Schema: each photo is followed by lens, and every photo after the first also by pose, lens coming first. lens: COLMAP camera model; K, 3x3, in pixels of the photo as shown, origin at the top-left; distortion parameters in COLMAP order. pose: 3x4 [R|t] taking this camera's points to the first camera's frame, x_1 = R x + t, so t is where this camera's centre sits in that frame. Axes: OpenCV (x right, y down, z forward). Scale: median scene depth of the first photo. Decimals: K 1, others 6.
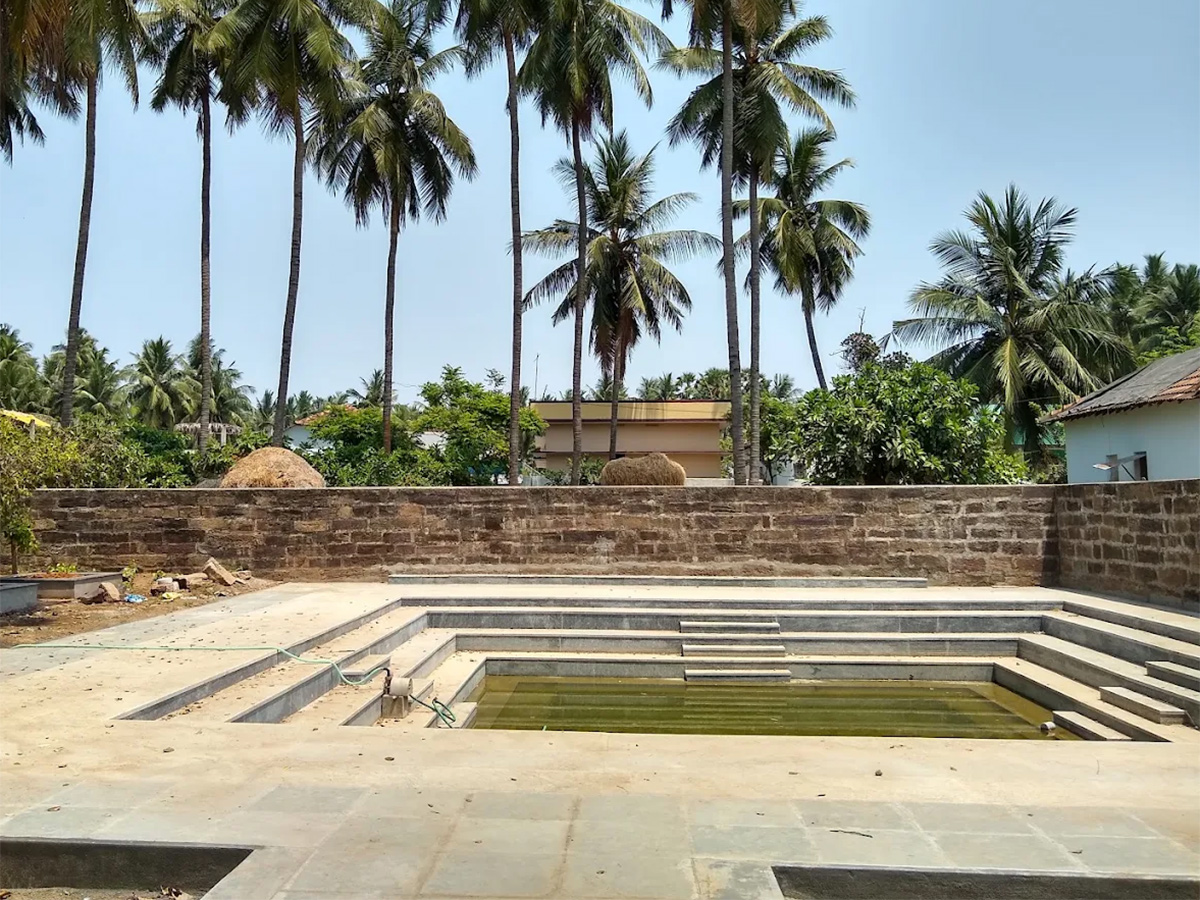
lens RADIAL K [[987.1, 0, 600.0], [0, 987.1, 450.0], [0, 0, 1]] dist [-0.004604, -0.006394]
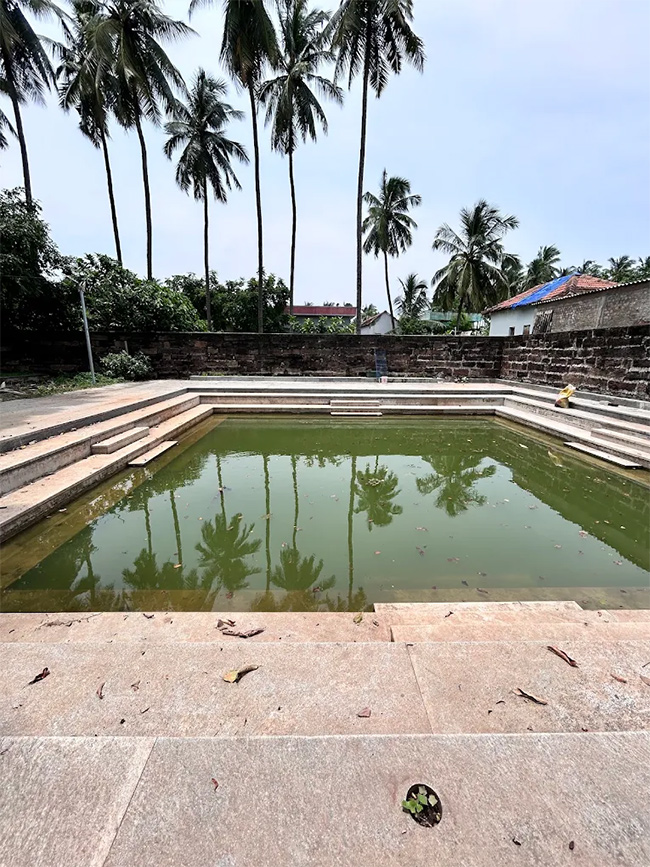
lens RADIAL K [[342.9, 0, 325.0], [0, 342.9, 433.5], [0, 0, 1]] dist [0.000320, 0.000029]
pose [[0.998641, -0.002151, 0.052080, 0.022636], [-0.013118, 0.956623, 0.291035, 0.026054], [-0.050447, -0.291322, 0.955294, 0.227005]]
